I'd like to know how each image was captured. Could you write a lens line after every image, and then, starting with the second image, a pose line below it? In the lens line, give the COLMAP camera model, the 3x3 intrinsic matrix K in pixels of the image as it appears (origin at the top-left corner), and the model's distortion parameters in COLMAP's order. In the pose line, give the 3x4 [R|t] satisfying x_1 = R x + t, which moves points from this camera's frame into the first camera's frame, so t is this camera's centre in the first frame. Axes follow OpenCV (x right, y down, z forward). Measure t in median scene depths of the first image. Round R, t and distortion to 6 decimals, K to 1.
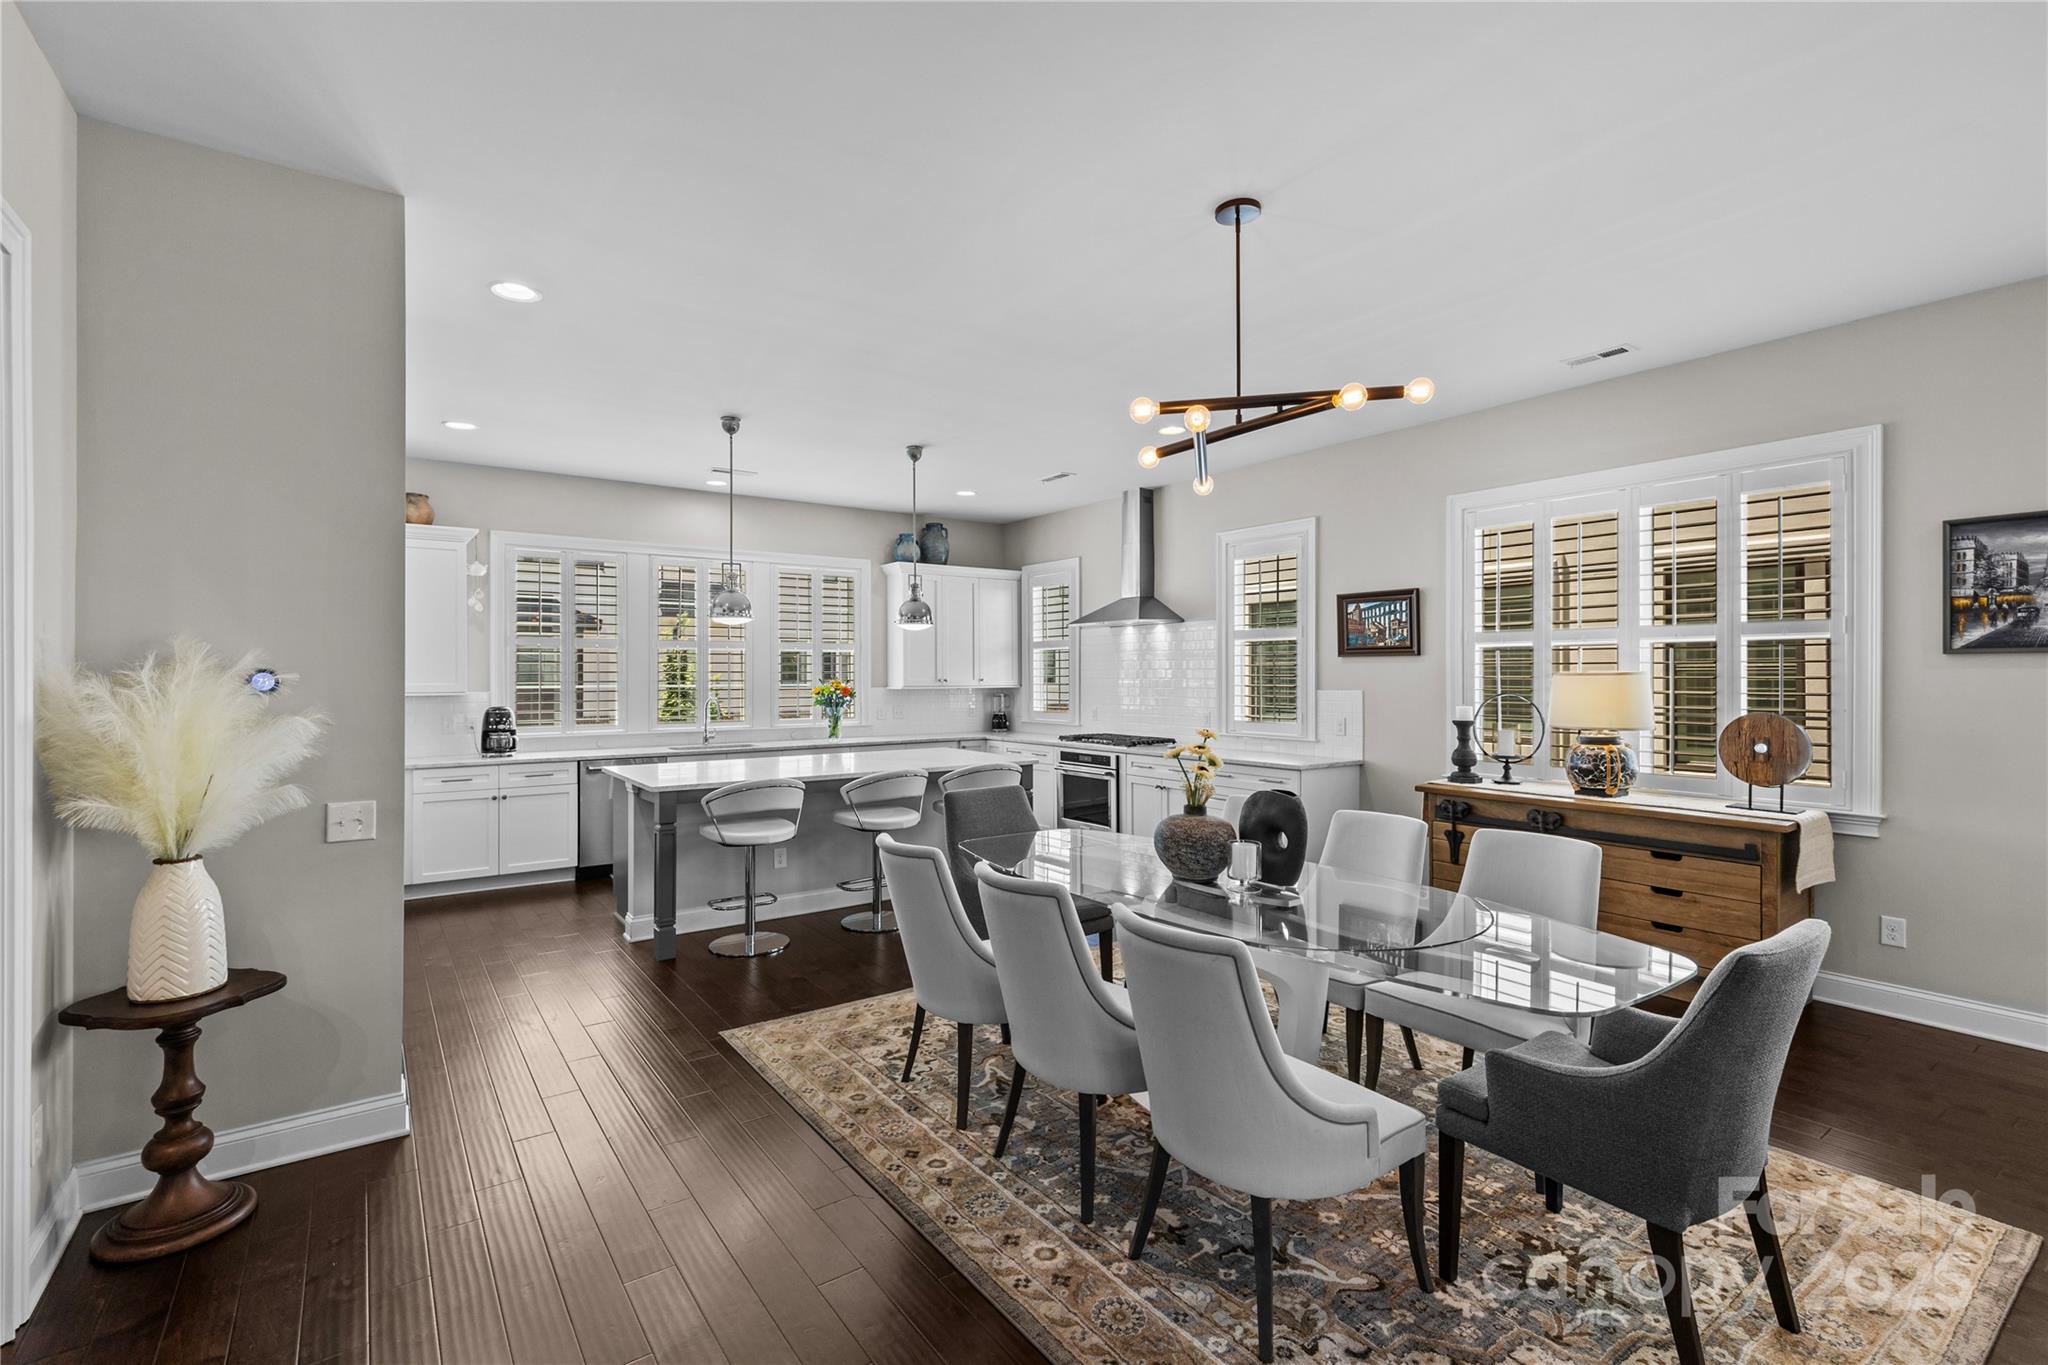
lens RADIAL K [[918.0, 0, 1018.8], [0, 918.0, 675.4], [0, 0, 1]] dist [0.006023, -0.000292]
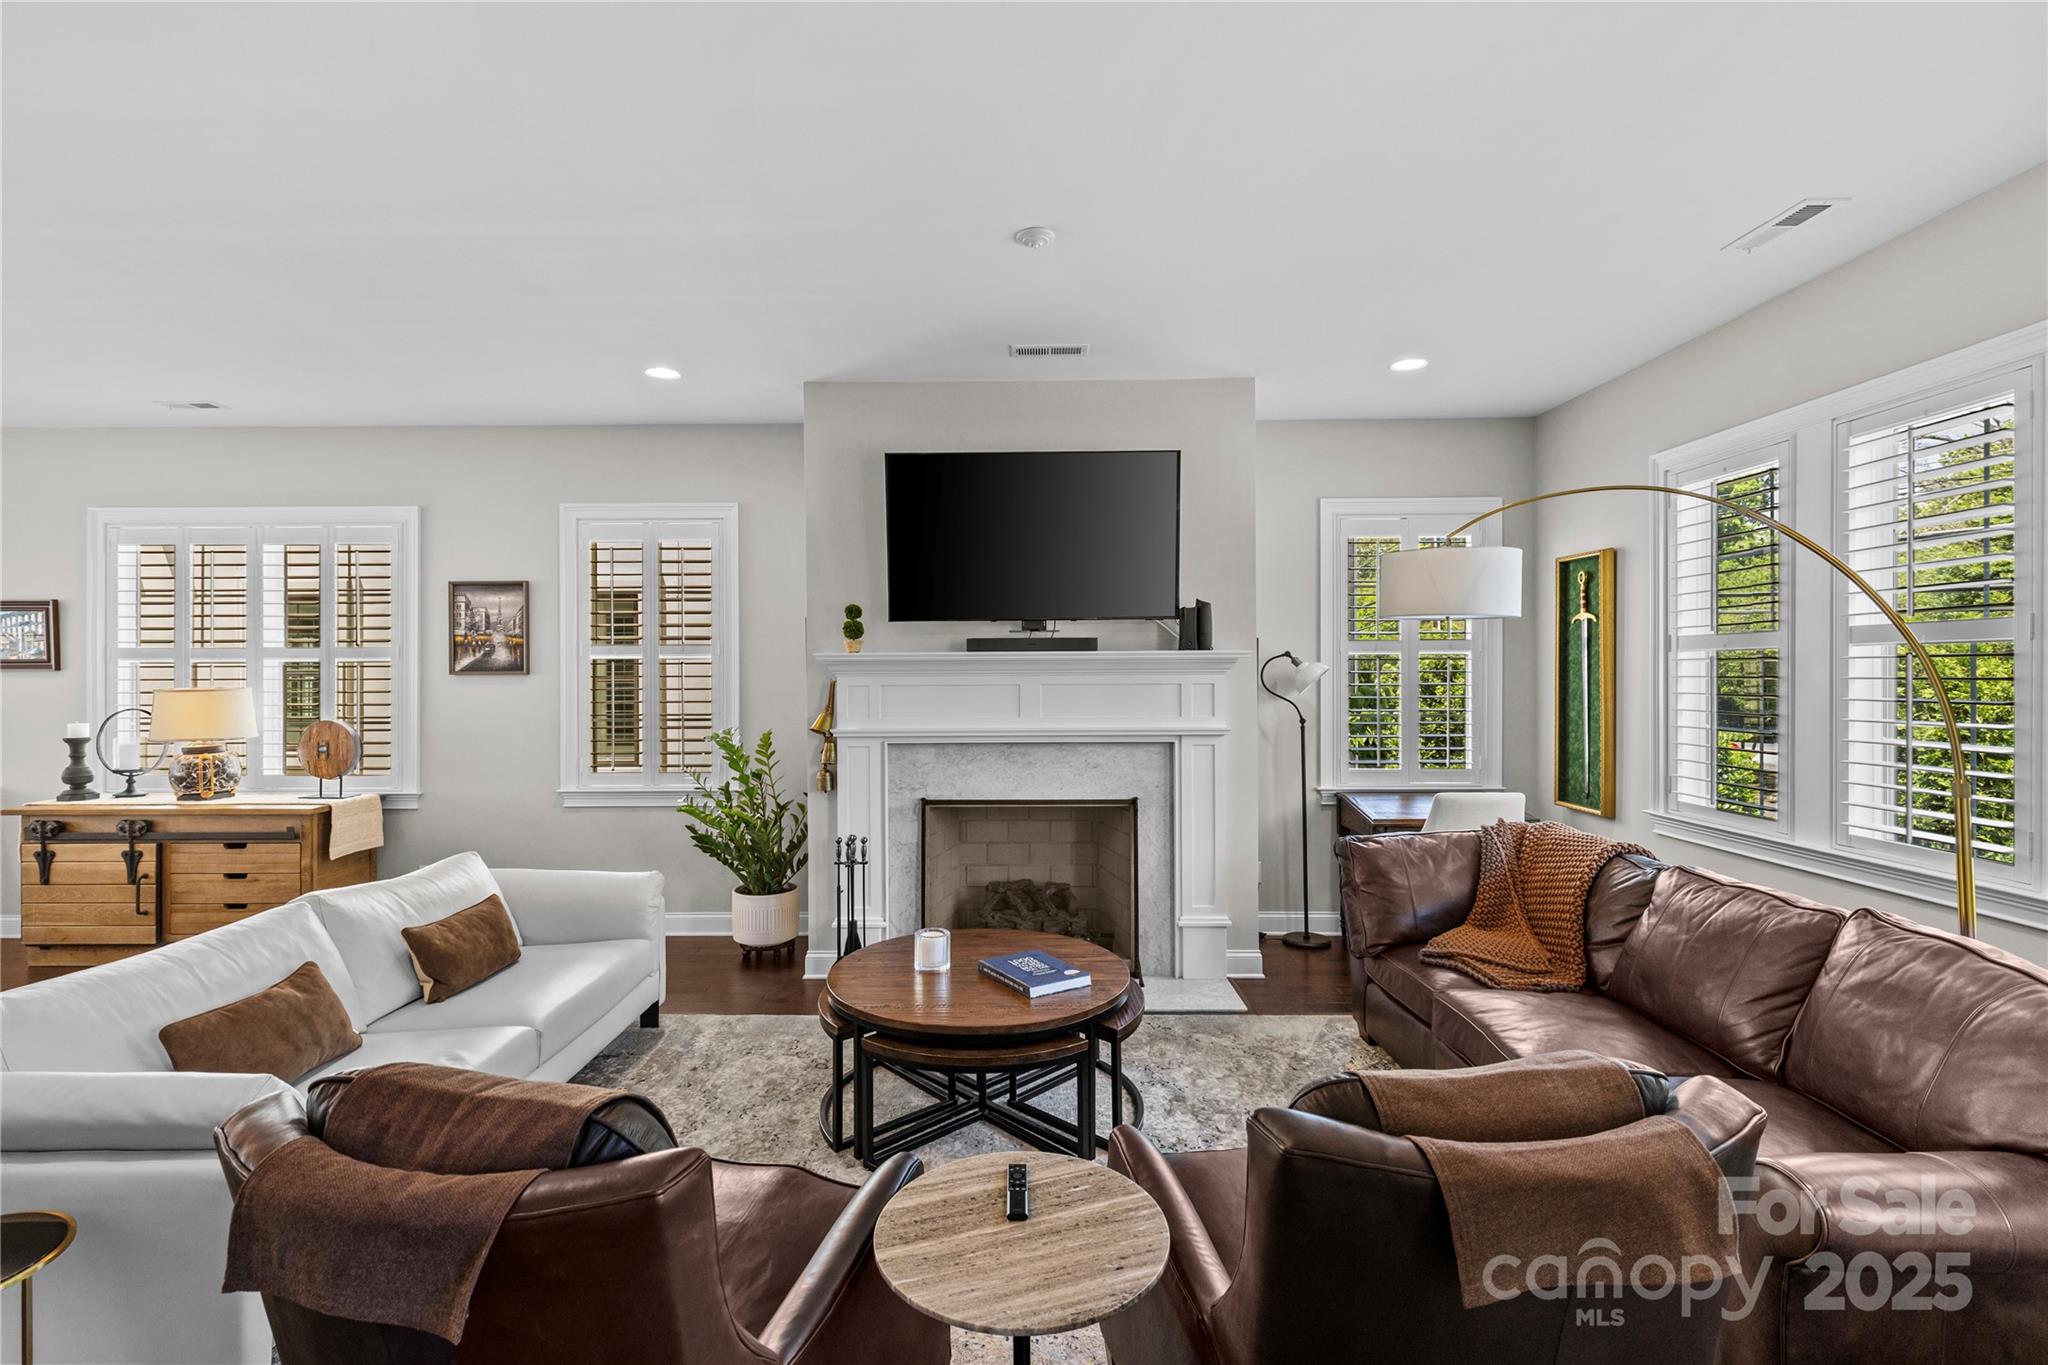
lens RADIAL K [[923.7, 0, 1015.0], [0, 923.7, 677.5], [0, 0, 1]] dist [0.008976, -0.000802]
pose [[0.591365, -0.003173, 0.806398, 0.240700], [0.003699, 0.999992, 0.001221, -0.011585], [-0.806395, 0.002261, 0.591372, -0.360487]]
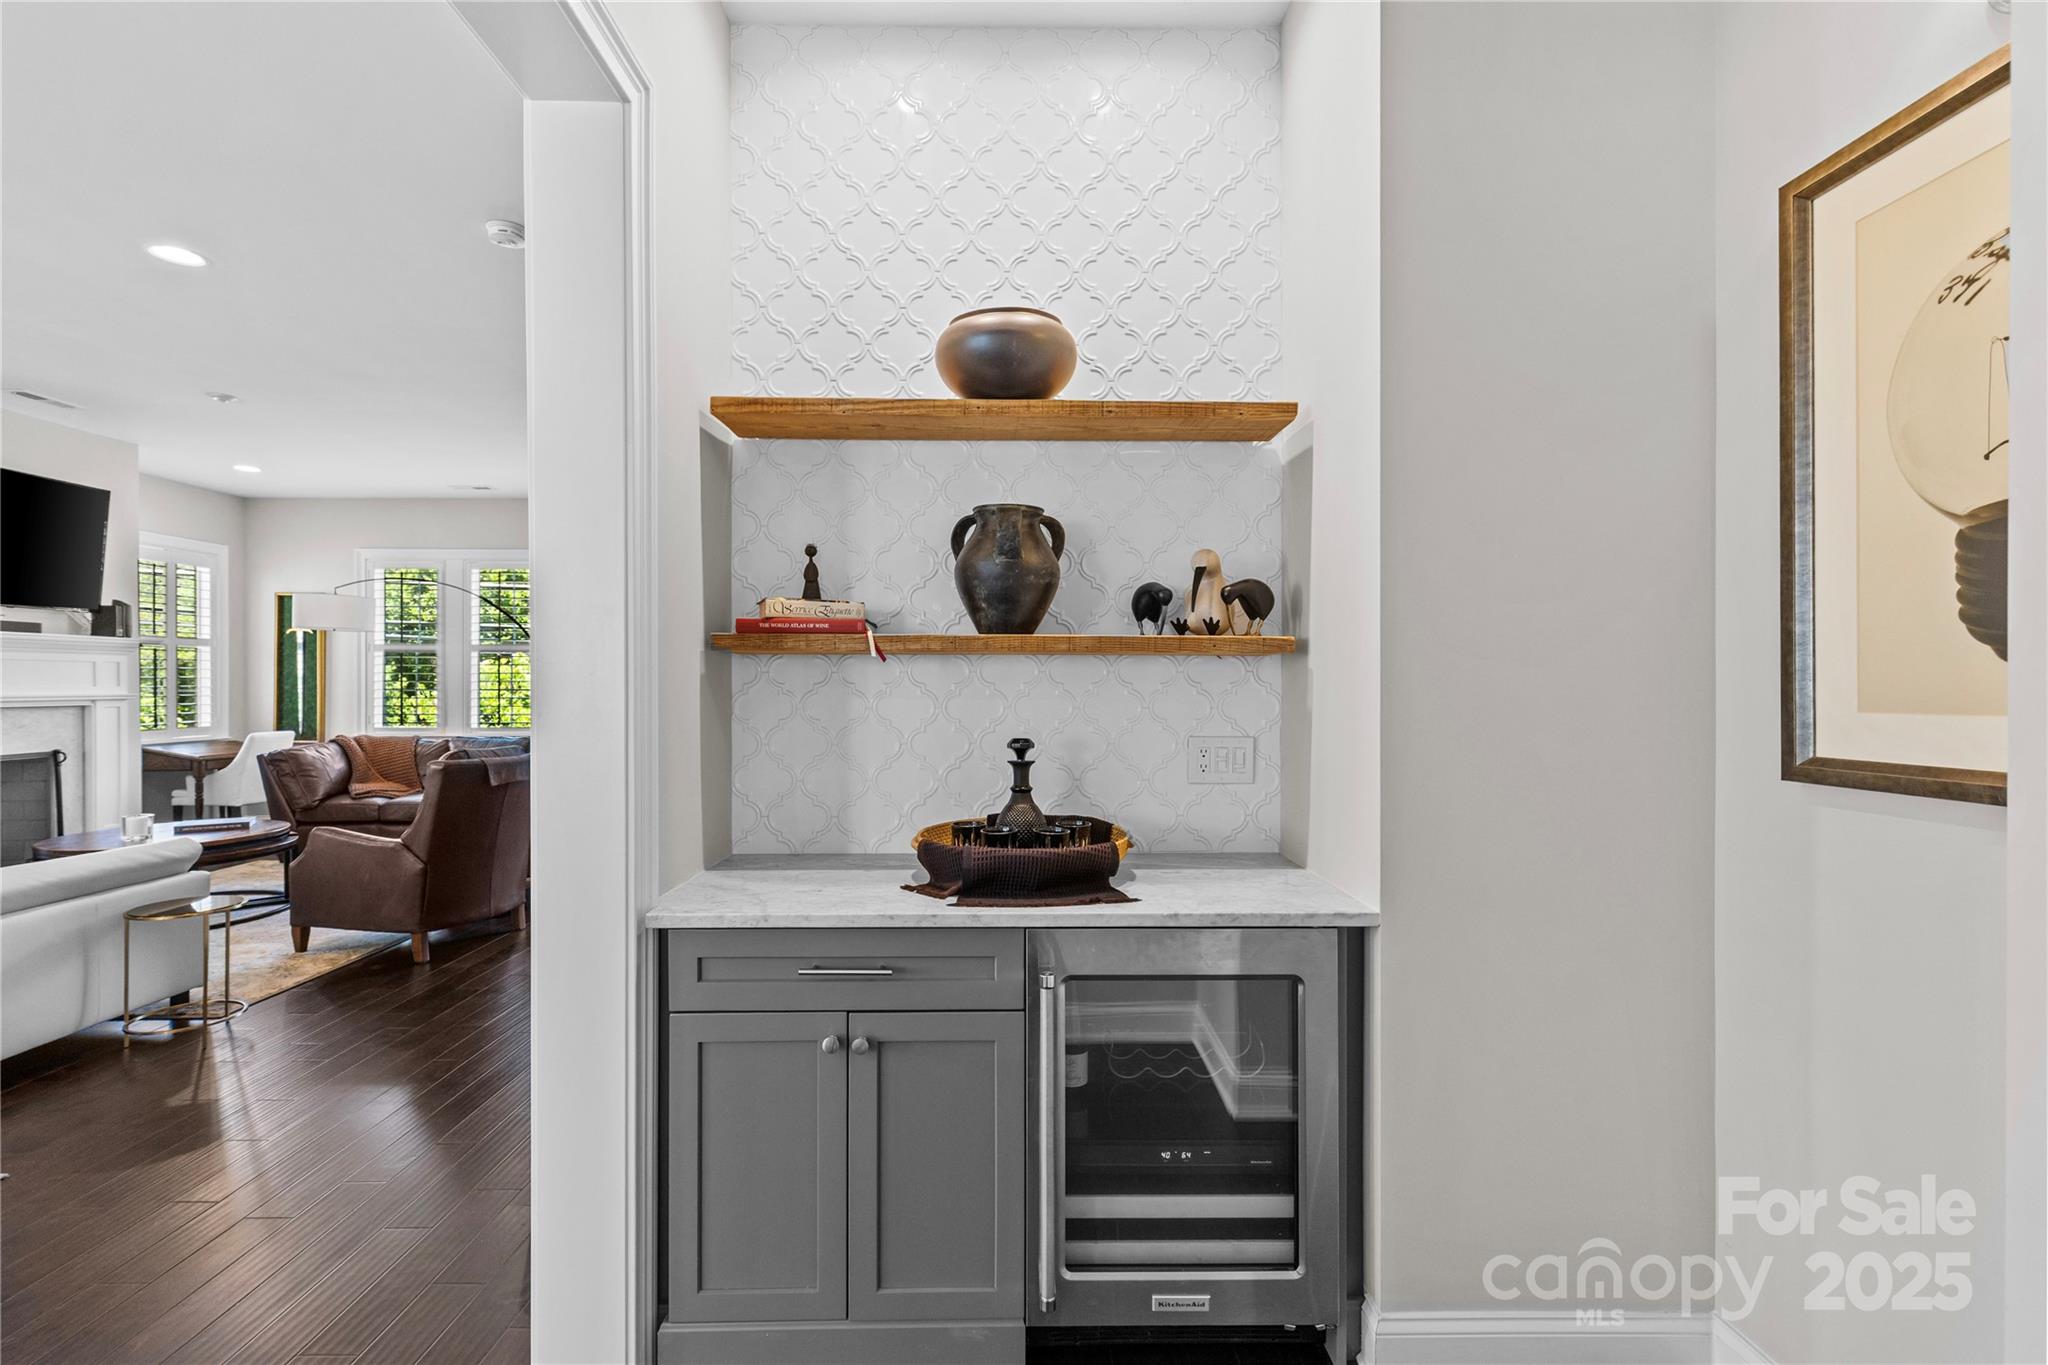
lens RADIAL K [[915.0, 0, 1011.5], [0, 915.0, 690.0], [0, 0, 1]] dist [0.008371, -0.000036]
pose [[-0.817977, 0.000134, 0.575250, -0.507744], [0.003966, 0.999978, 0.005406, 0.026592], [-0.575237, 0.006703, -0.817960, 0.257619]]
